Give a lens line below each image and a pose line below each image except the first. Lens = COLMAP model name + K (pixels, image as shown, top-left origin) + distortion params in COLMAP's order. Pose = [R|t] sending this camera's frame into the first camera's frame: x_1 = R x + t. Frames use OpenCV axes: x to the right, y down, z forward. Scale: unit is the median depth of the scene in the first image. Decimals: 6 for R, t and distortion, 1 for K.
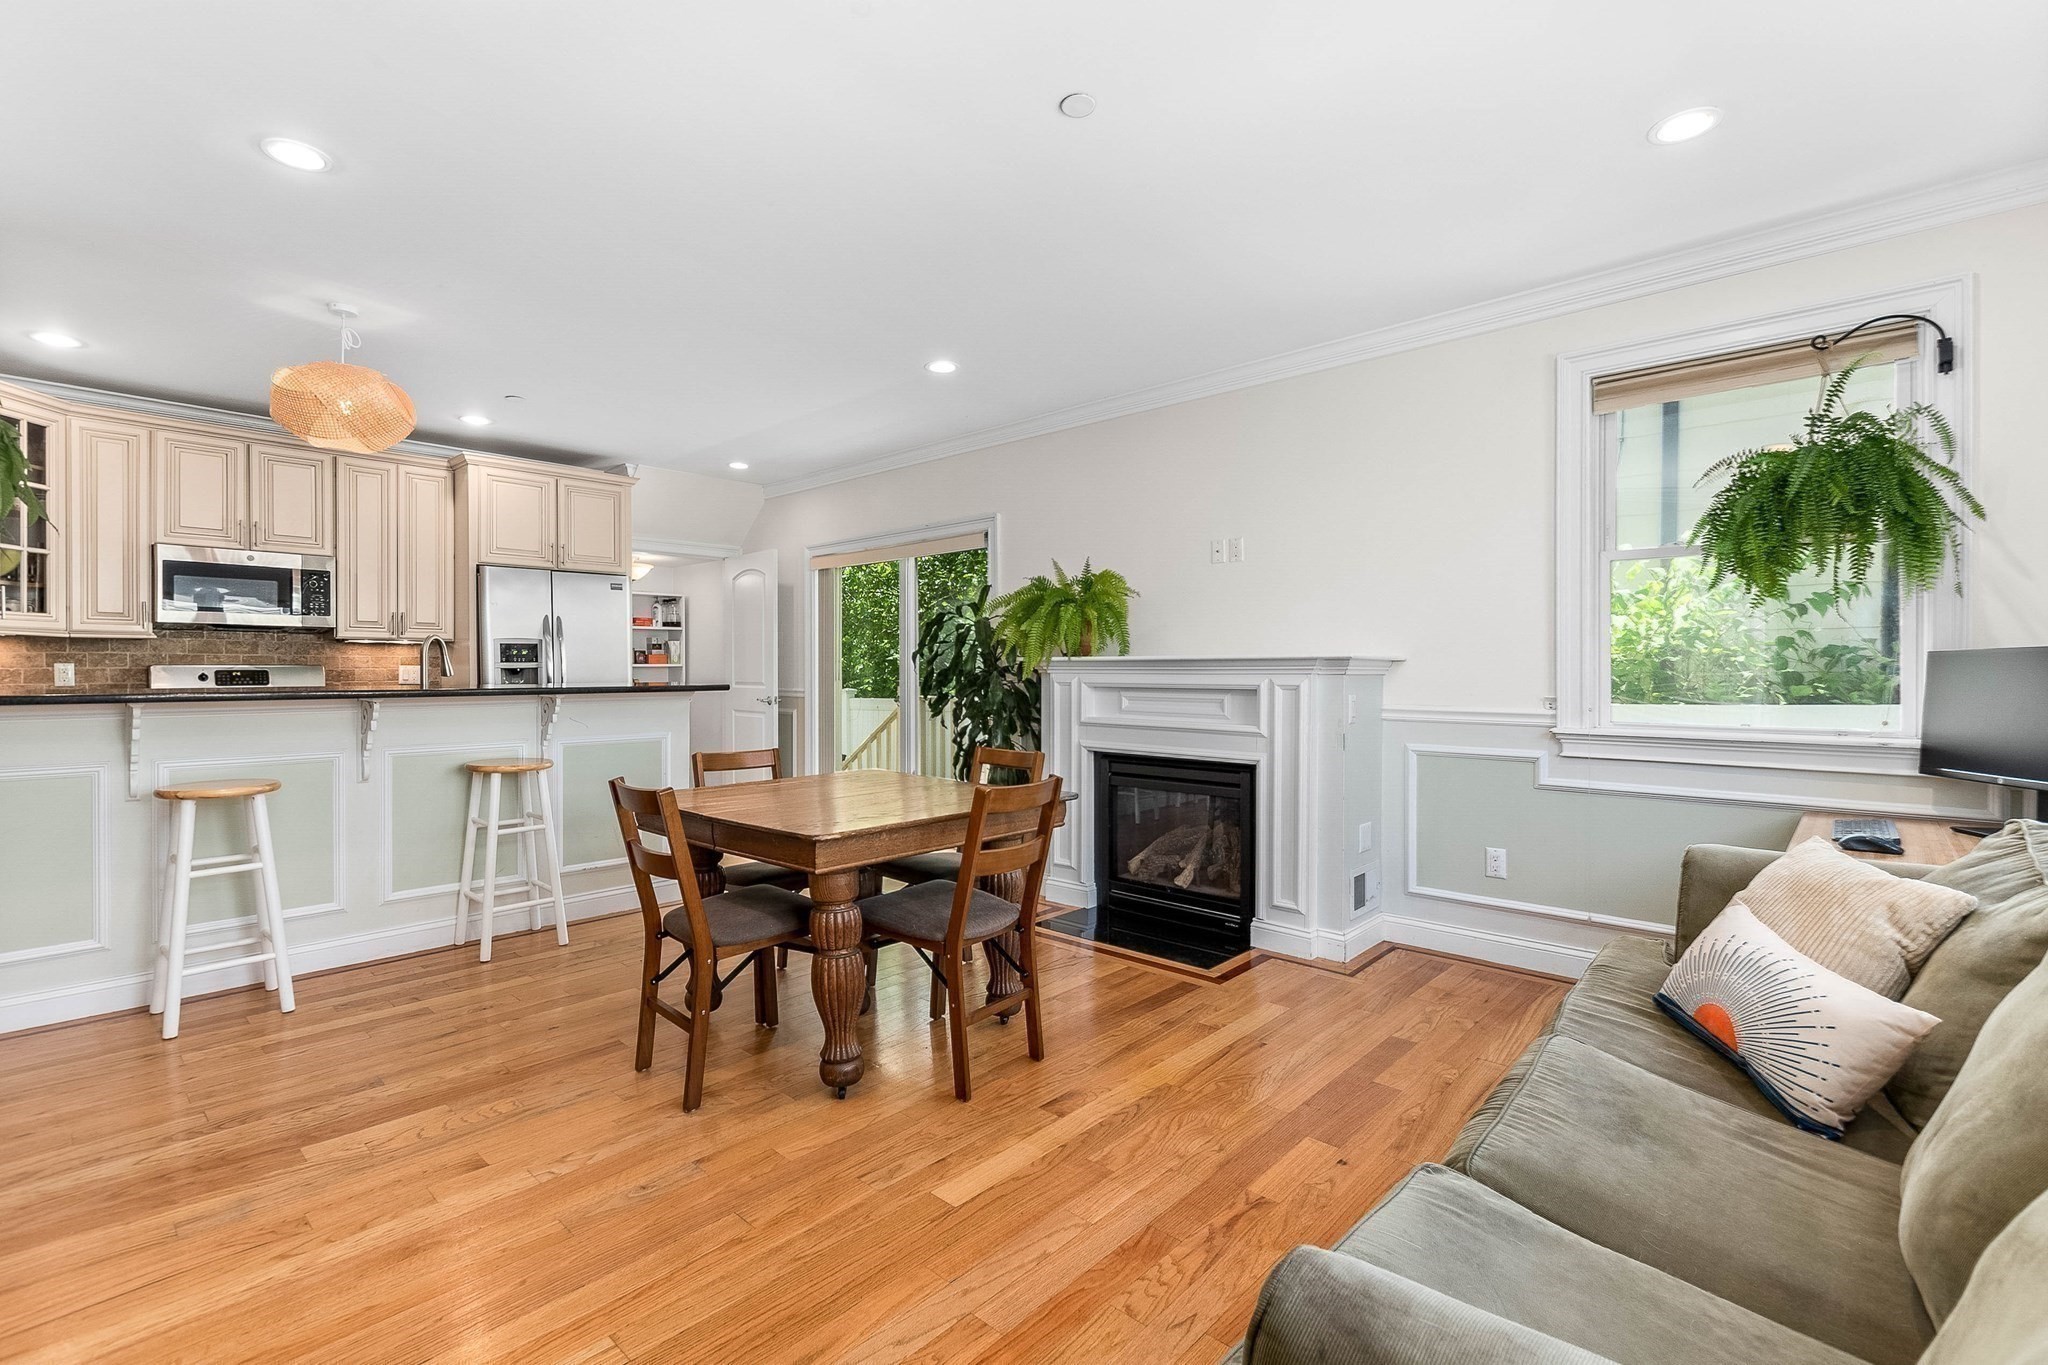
lens RADIAL K [[888.2, 0, 1006.1], [0, 888.2, 678.7], [0, 0, 1]] dist [0.004974, -0.002217]
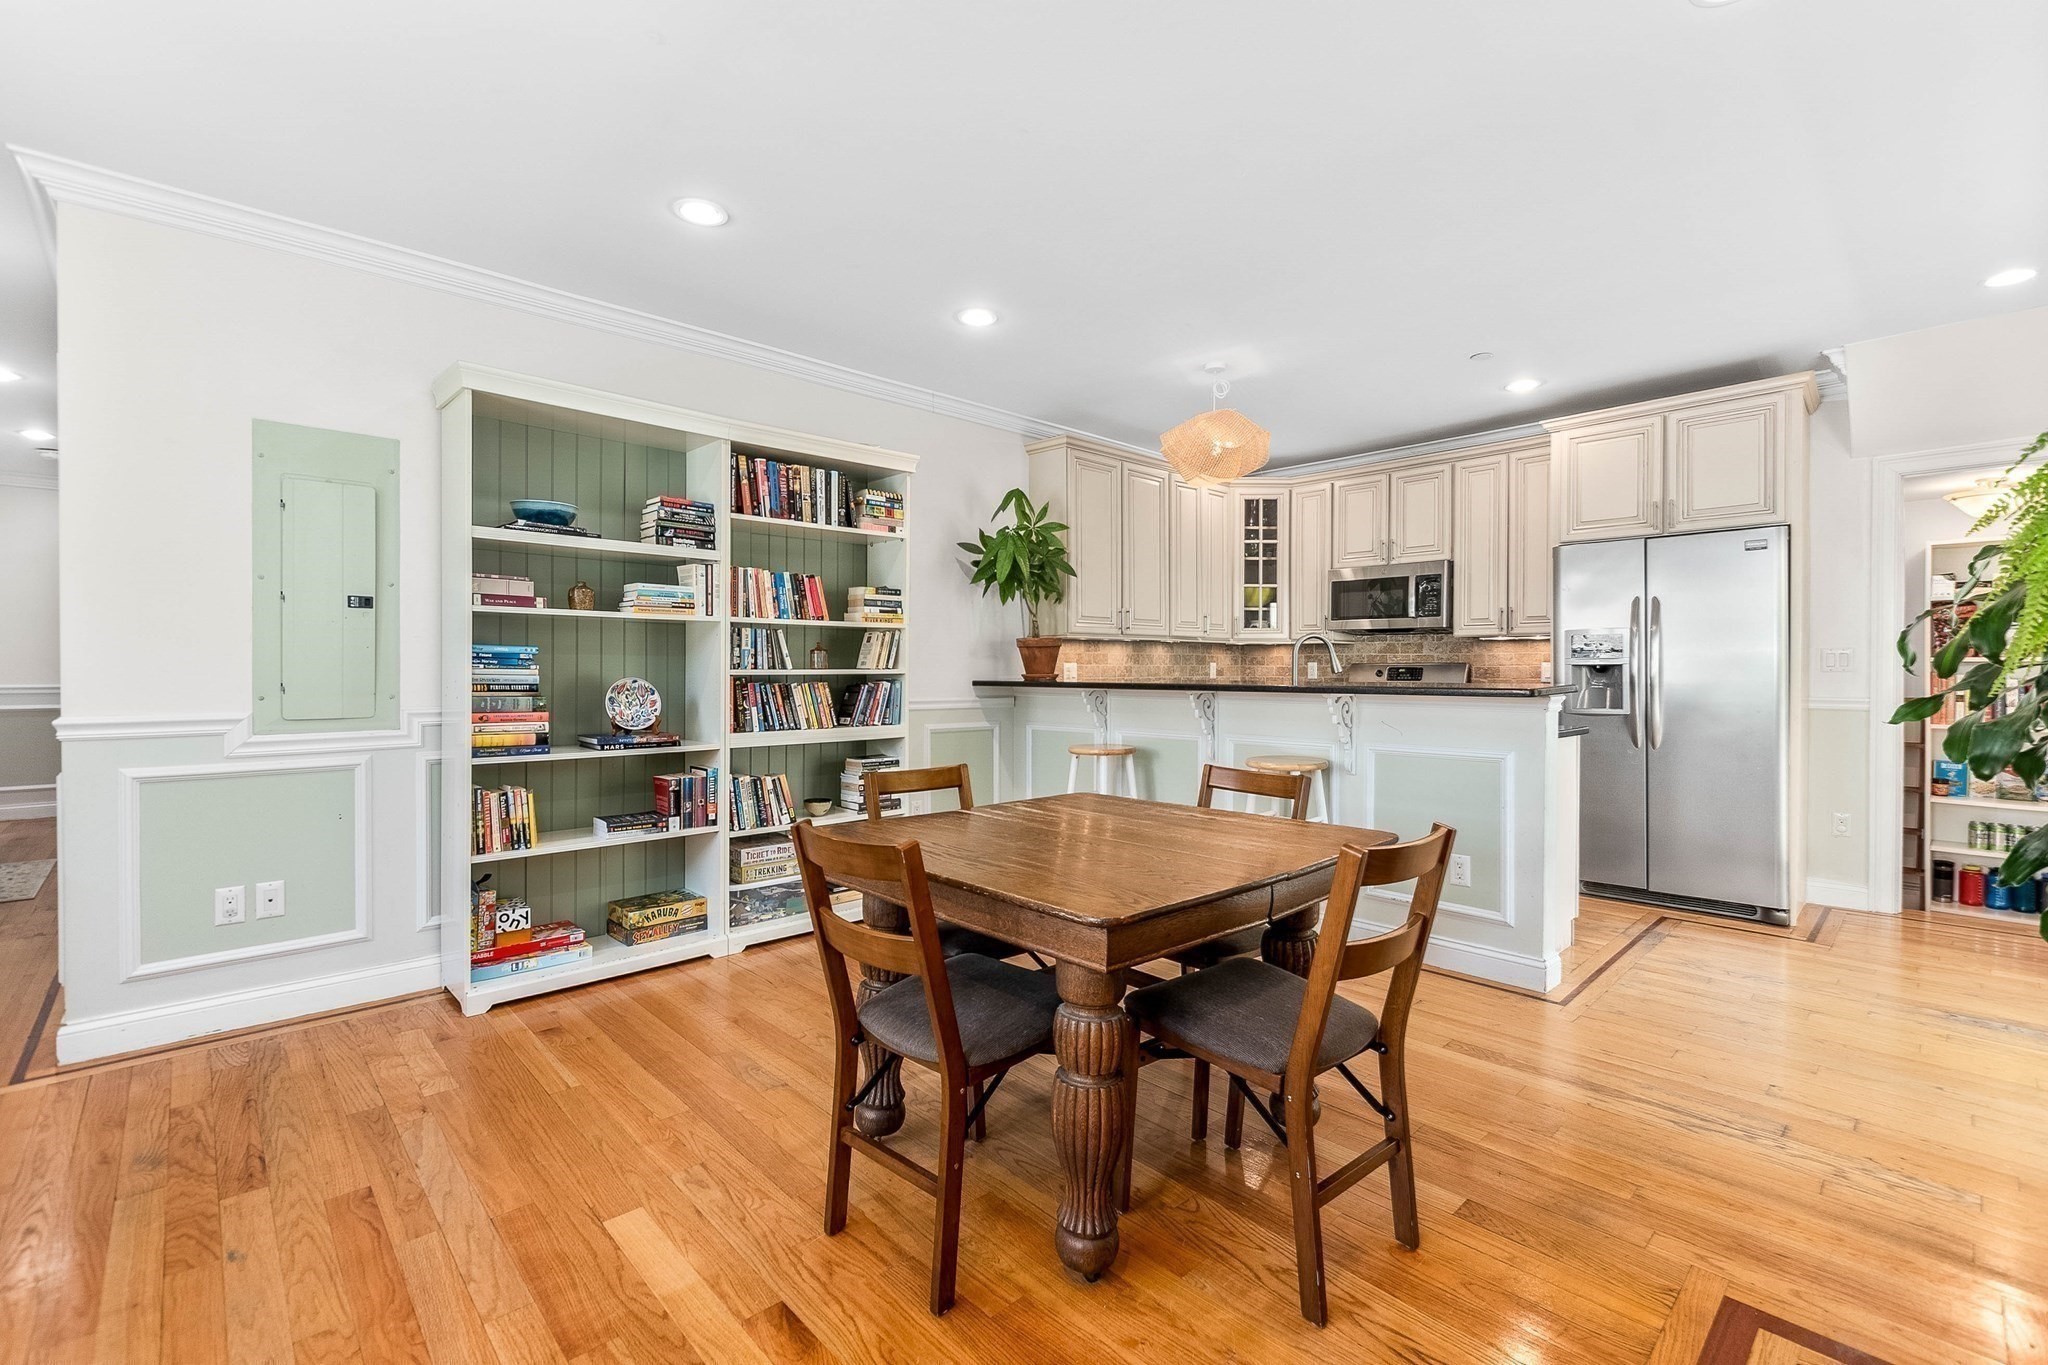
lens RADIAL K [[888.2, 0, 1021.1], [0, 888.2, 675.6], [0, 0, 1]] dist [0.004974, -0.002217]
pose [[-0.063159, 0.009649, -0.997957, 0.414750], [-0.009115, 0.999906, 0.010245, -0.007535], [0.997962, 0.009744, -0.063065, 0.715052]]
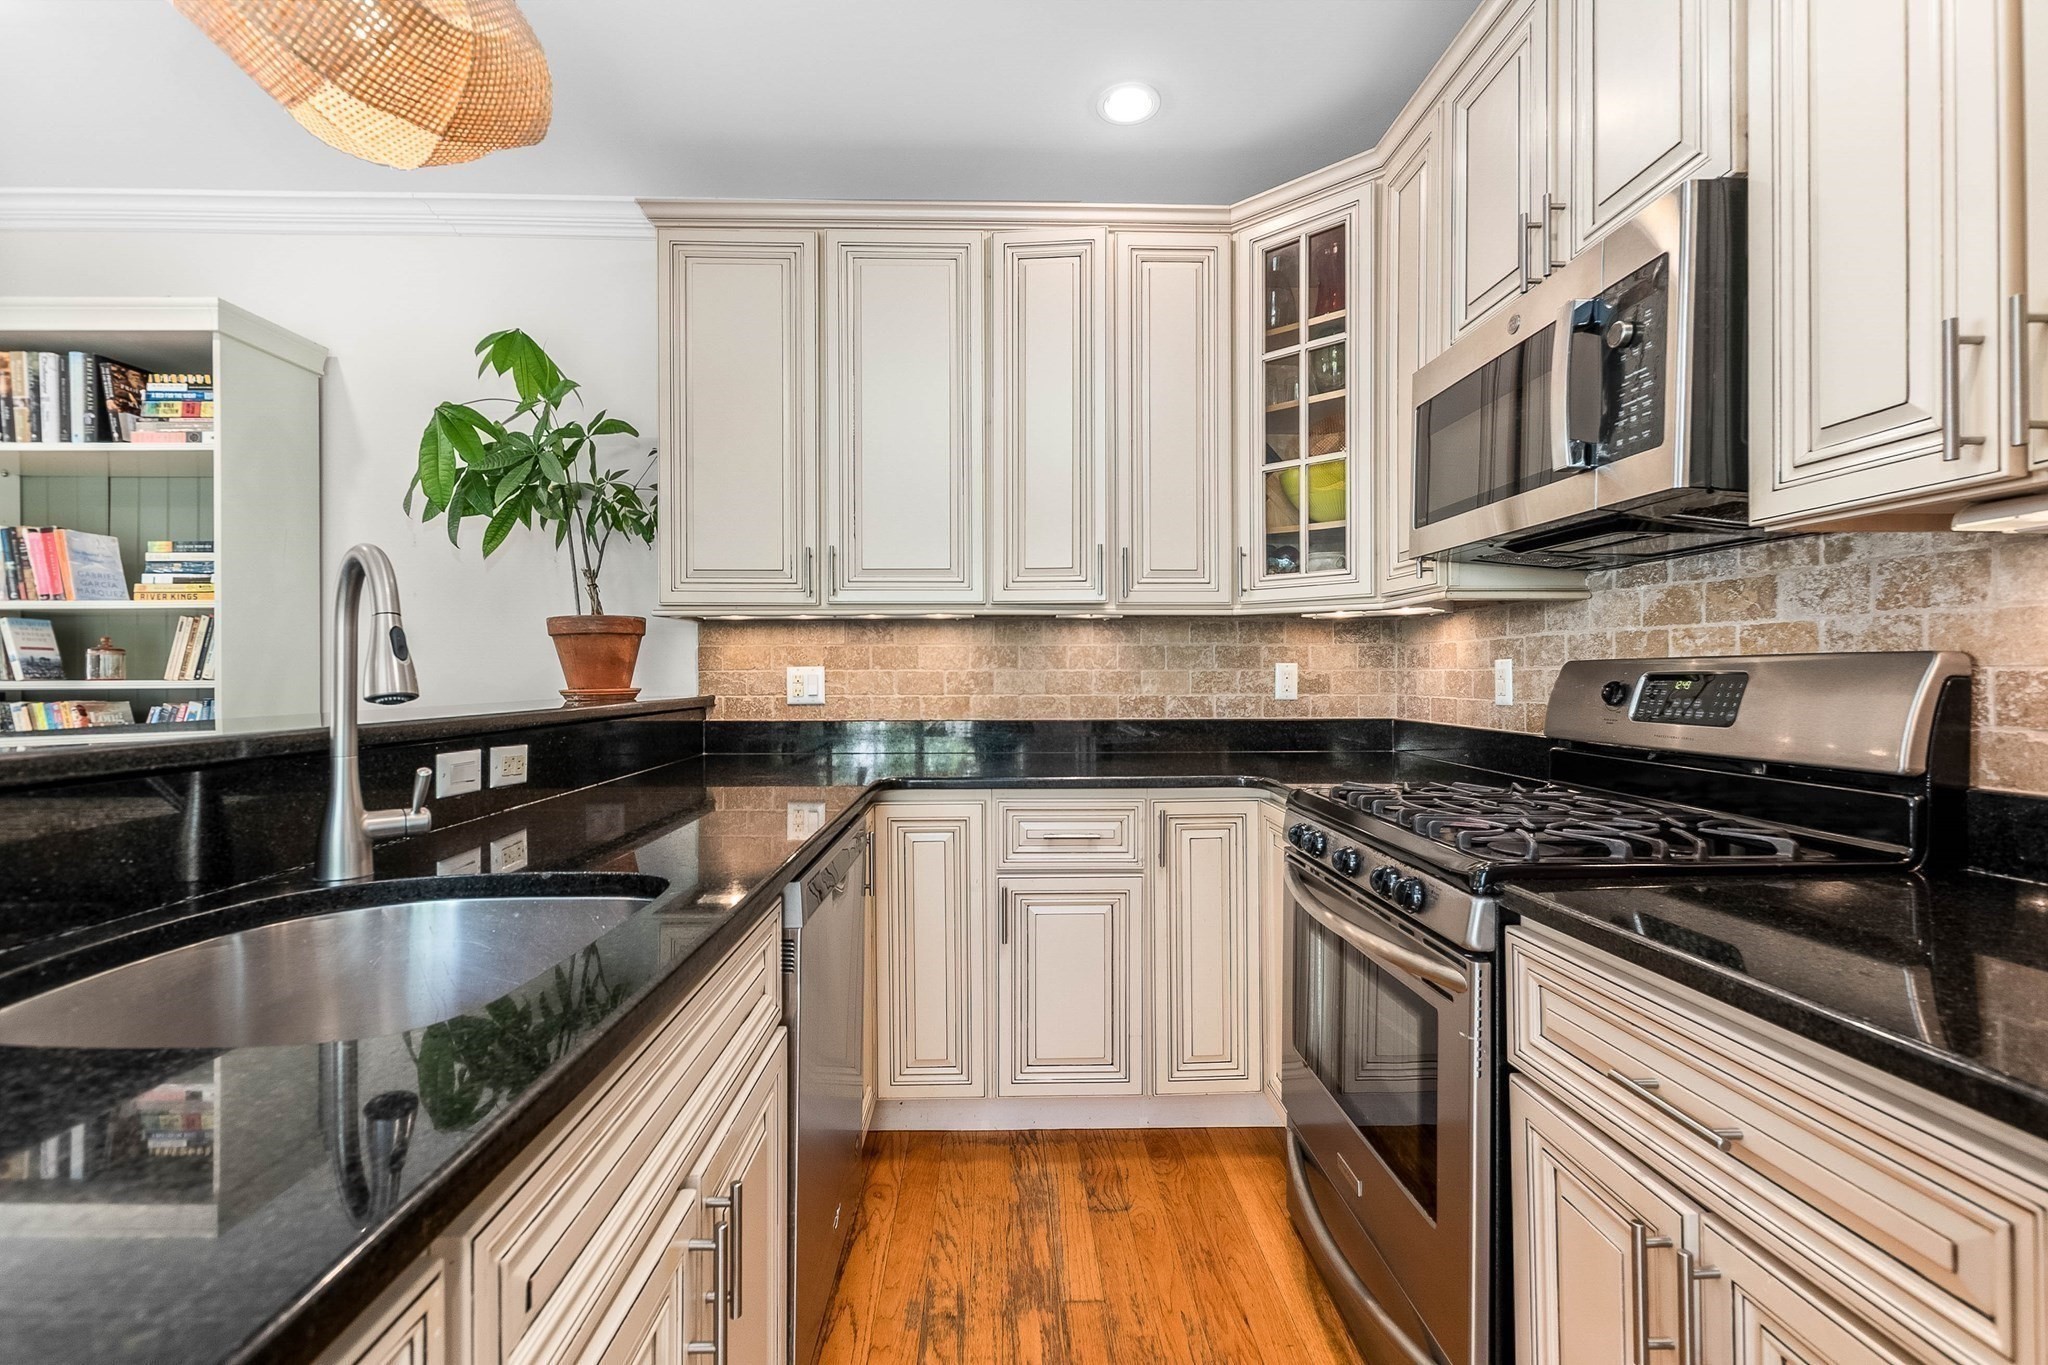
lens RADIAL K [[888.2, 0, 1027.6], [0, 888.2, 675.3], [0, 0, 1]] dist [0.004974, -0.002217]
pose [[-0.710165, 0.003036, -0.704029, -0.591719], [-0.003468, 0.999963, 0.007810, -0.012858], [0.704027, 0.007988, -0.710128, 1.320036]]
